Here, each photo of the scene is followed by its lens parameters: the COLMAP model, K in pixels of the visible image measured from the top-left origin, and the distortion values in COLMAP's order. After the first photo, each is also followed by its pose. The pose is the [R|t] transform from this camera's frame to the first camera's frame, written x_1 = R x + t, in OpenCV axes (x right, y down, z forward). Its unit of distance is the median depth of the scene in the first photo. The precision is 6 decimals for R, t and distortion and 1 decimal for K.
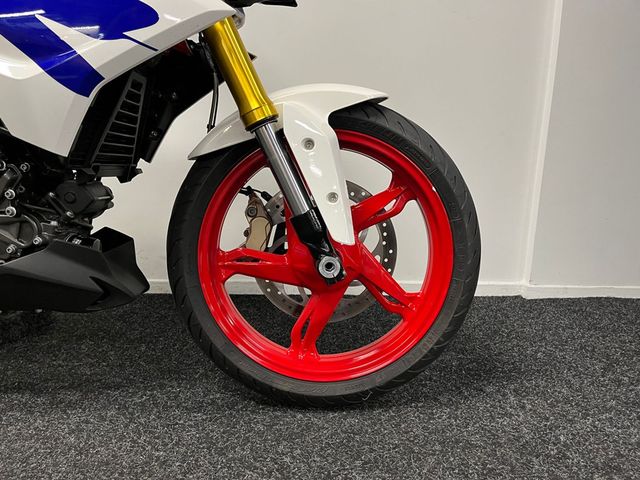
lens RADIAL K [[476.5, 0, 330.1], [0, 476.5, 237.7], [0, 0, 1]] dist [0.001847, -0.000389]
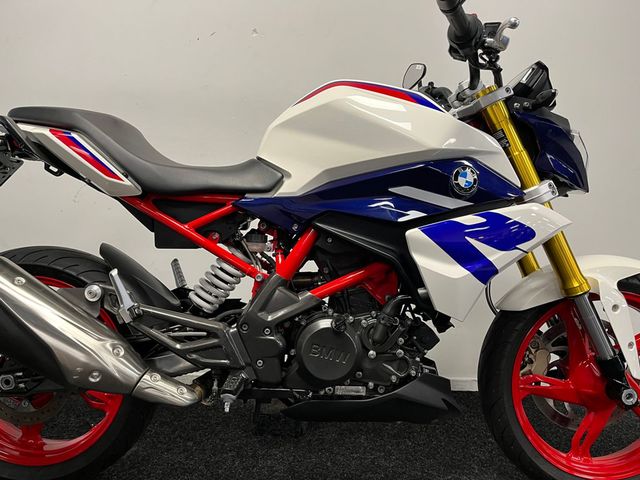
lens RADIAL K [[484.8, 0, 322.2], [0, 484.8, 242.2], [0, 0, 1]] dist [0.094800, -0.138118]
pose [[0.998370, 0.000225, -0.057079, -0.791801], [-0.006000, 0.994865, -0.101033, -0.229505], [0.056763, 0.101211, 0.993244, -0.486056]]
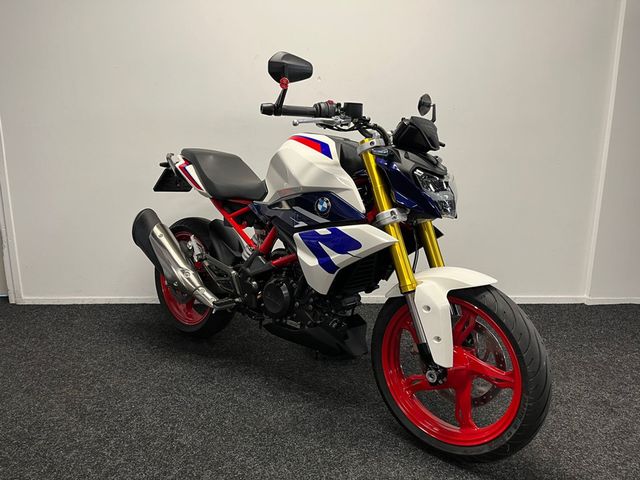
lens RADIAL K [[484.8, 0, 322.2], [0, 484.8, 242.2], [0, 0, 1]] dist [0.094800, -0.138118]
pose [[0.724392, 0.135262, -0.675989, 0.883407], [-0.142079, 0.988804, 0.045603, -0.466213], [0.674589, 0.063009, 0.735500, -0.682893]]
